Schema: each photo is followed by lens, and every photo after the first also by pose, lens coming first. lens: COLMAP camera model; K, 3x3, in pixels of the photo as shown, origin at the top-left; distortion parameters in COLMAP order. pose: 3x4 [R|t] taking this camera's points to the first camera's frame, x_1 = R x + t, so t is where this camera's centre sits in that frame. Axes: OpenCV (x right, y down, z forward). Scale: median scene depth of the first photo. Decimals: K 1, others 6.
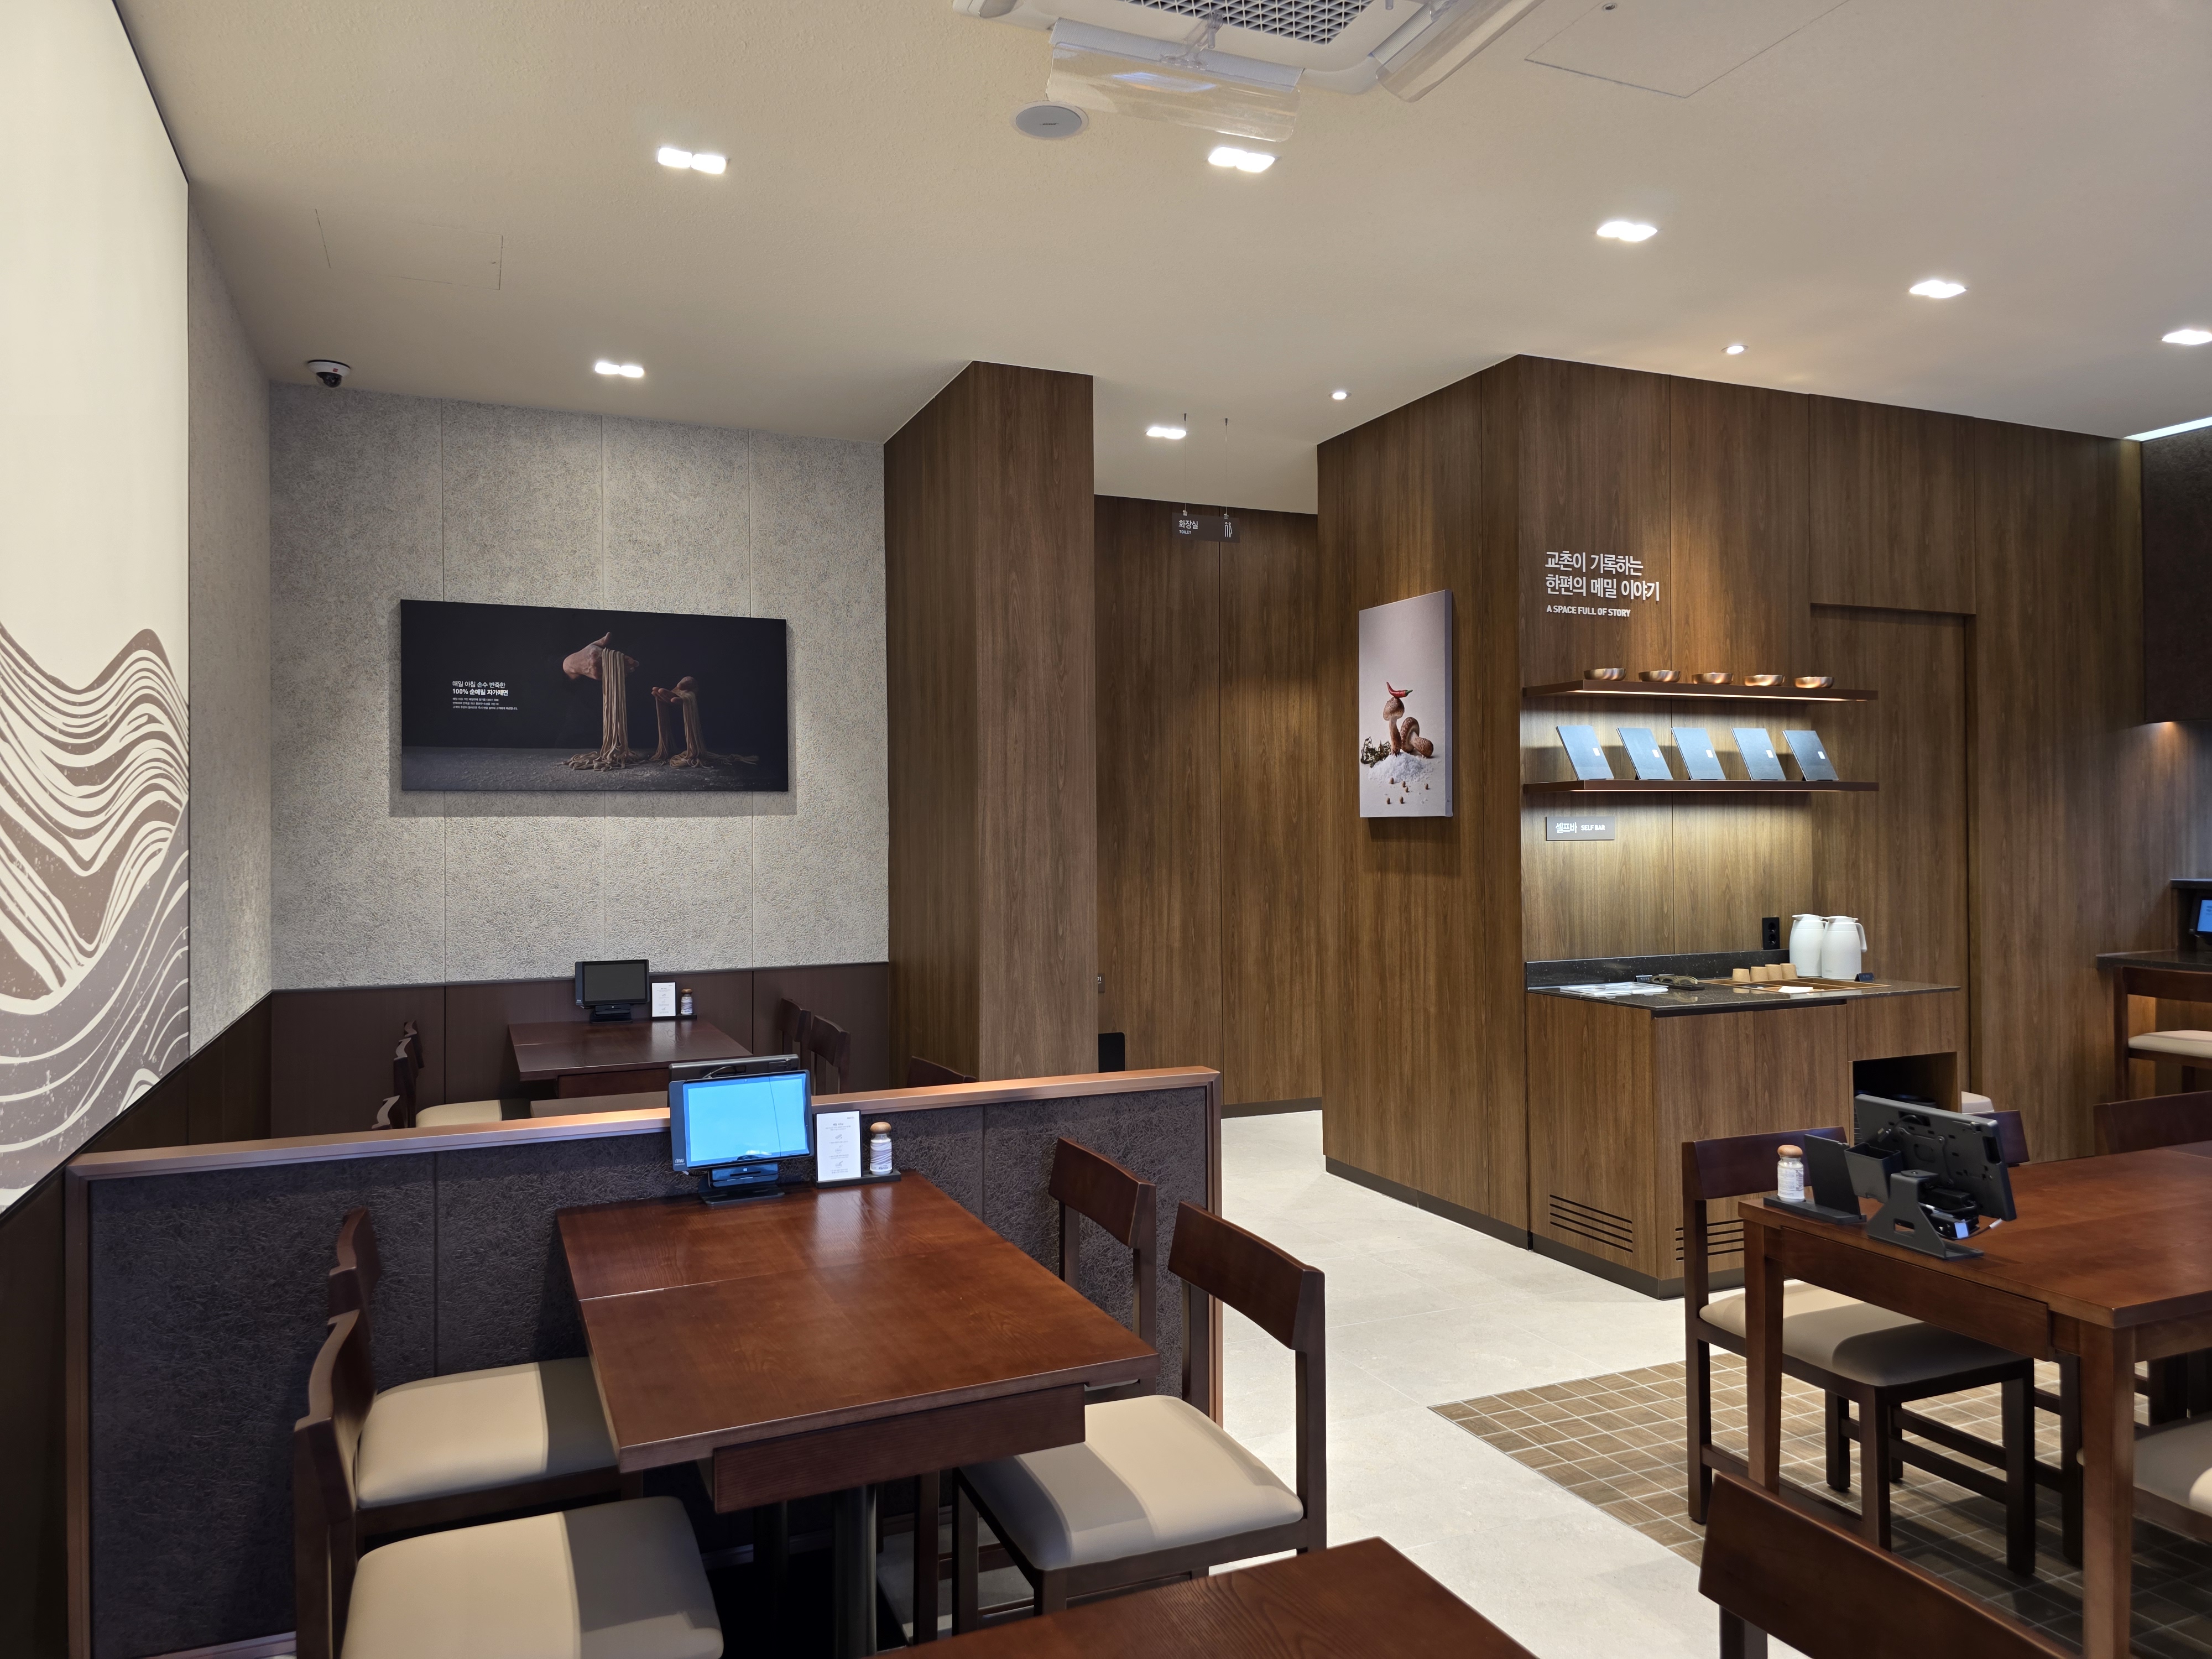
lens RADIAL K [[1492.7, 0, 1092.8], [0, 1492.7, 823.8], [0, 0, 1]] dist [0.068156, -0.033148]
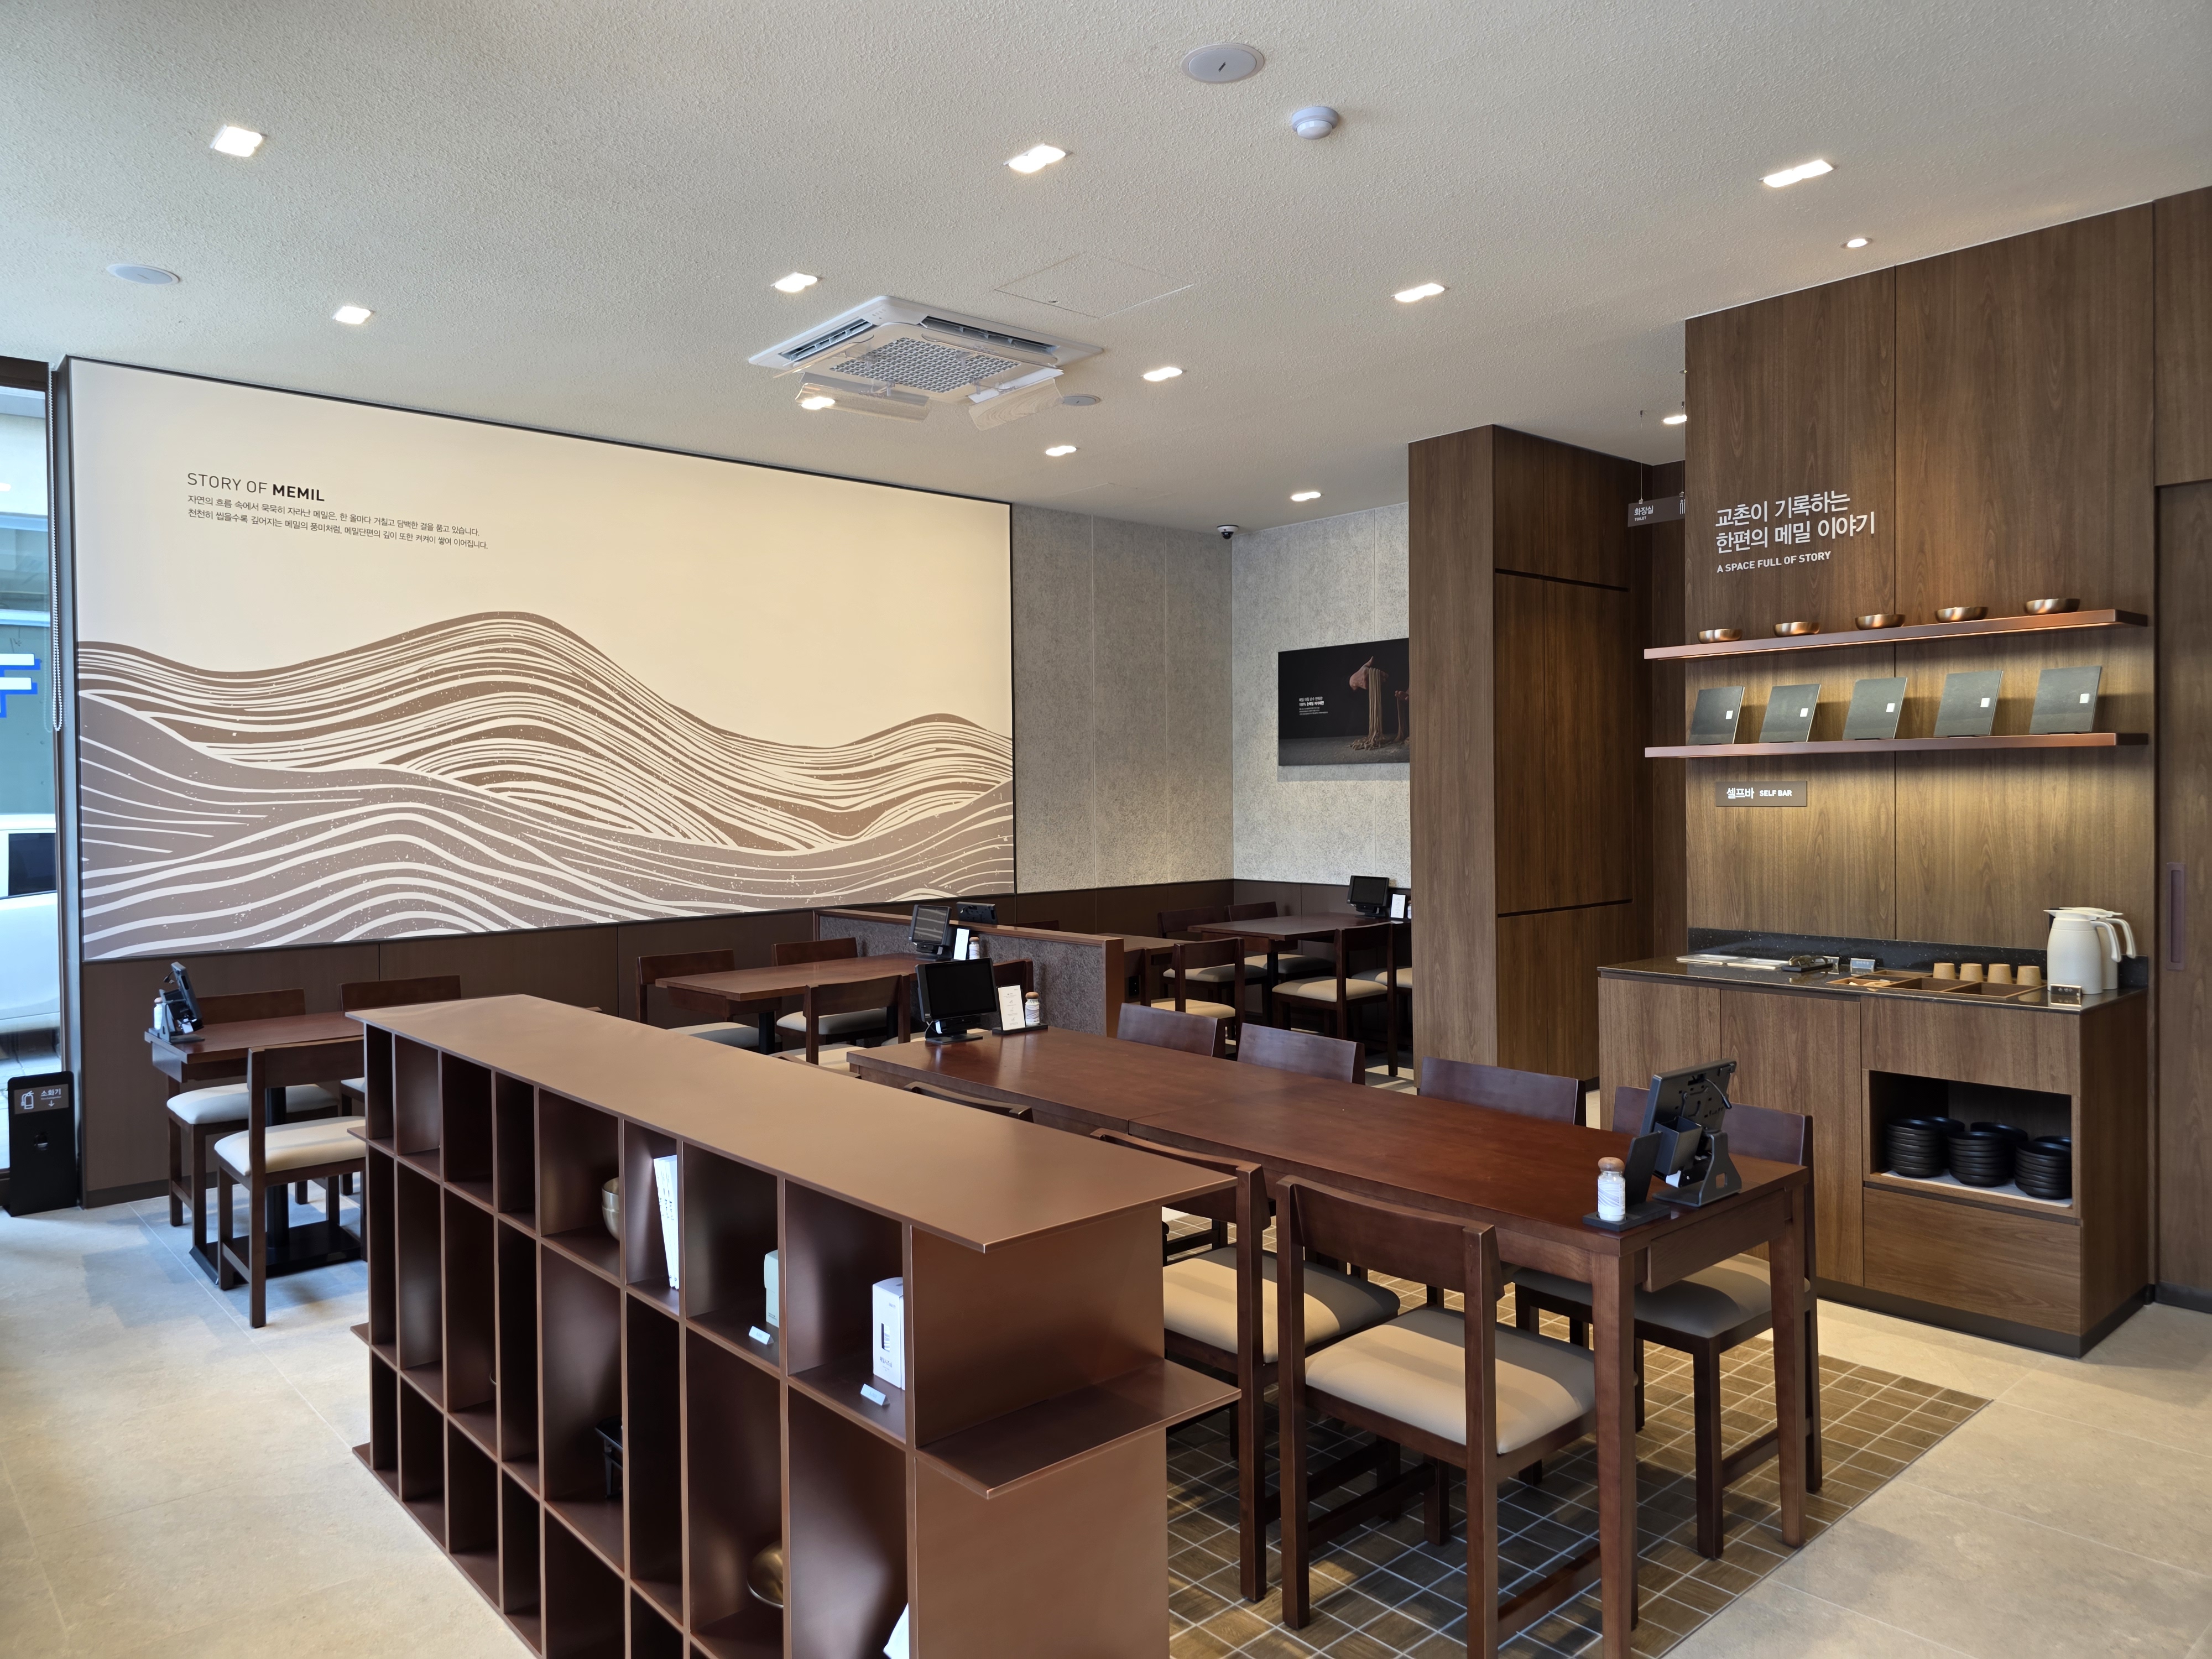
lens RADIAL K [[1492.7, 0, 1100.5], [0, 1492.7, 816.9], [0, 0, 1]] dist [0.068156, -0.033148]
pose [[0.316050, 0.021783, -0.948492, 1.079140], [0.012723, 0.999549, 0.027195, -0.013457], [0.948657, -0.020663, 0.315631, 0.296487]]
